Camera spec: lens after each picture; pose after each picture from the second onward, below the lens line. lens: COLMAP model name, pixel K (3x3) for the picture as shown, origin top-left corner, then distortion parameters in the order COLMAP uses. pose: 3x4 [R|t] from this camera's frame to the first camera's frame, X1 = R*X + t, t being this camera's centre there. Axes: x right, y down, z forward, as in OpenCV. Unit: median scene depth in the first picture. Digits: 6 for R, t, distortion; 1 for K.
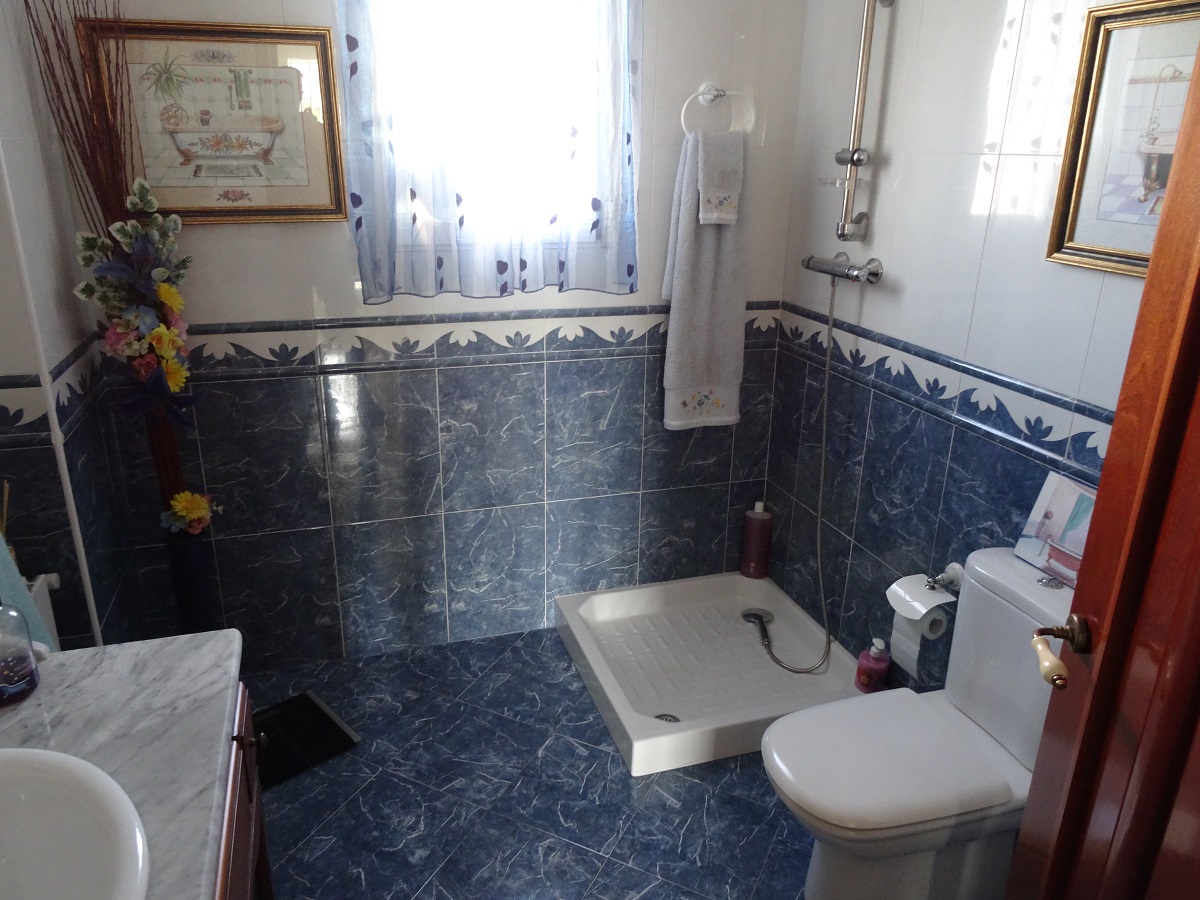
lens RADIAL K [[851.2, 0, 598.3], [0, 851.2, 447.9], [0, 0, 1]] dist [-0.009855, 0.003109]
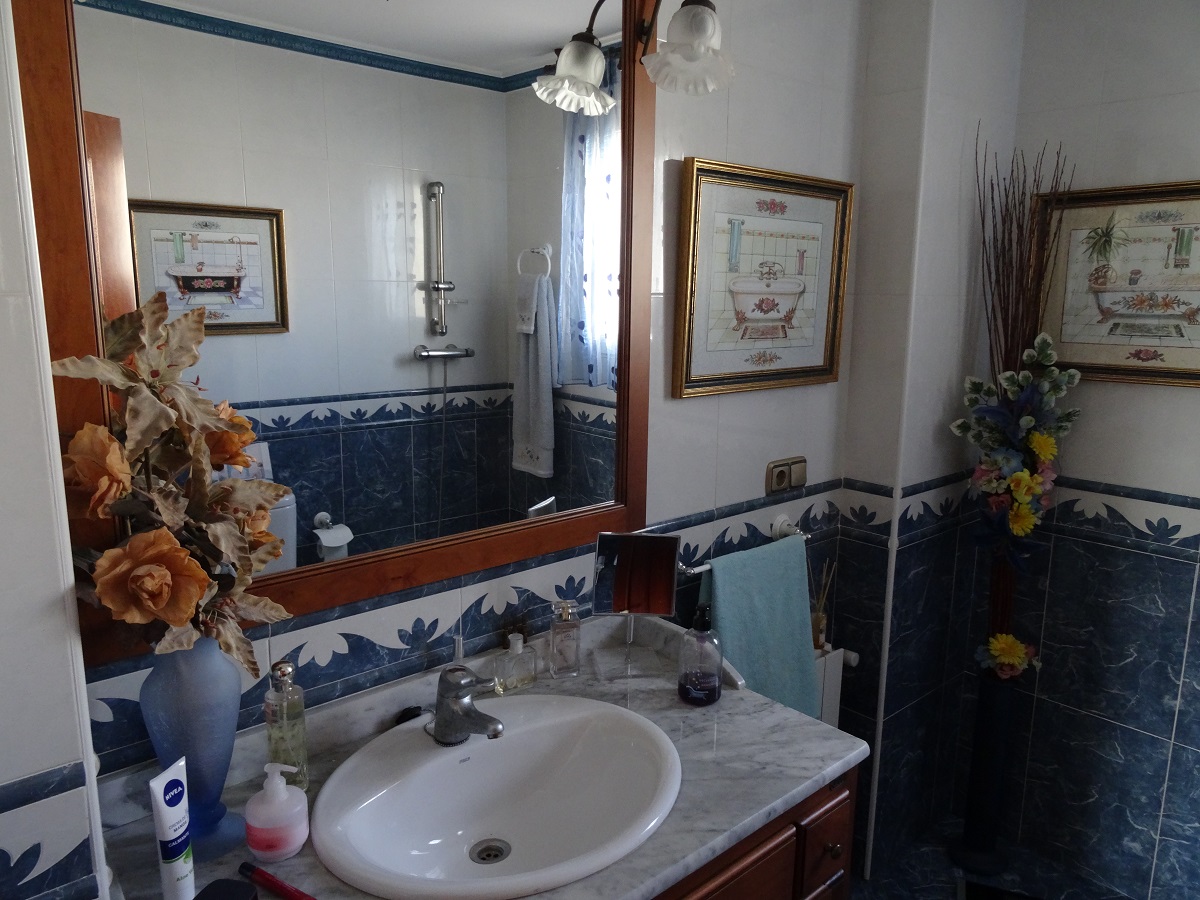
lens RADIAL K [[851.2, 0, 598.5], [0, 851.2, 449.1], [0, 0, 1]] dist [-0.009855, 0.003109]
pose [[0.404901, 0.155135, -0.901104, 0.200166], [-0.309538, 0.950570, 0.024564, -0.033659], [0.860373, 0.268980, 0.432907, 0.098752]]
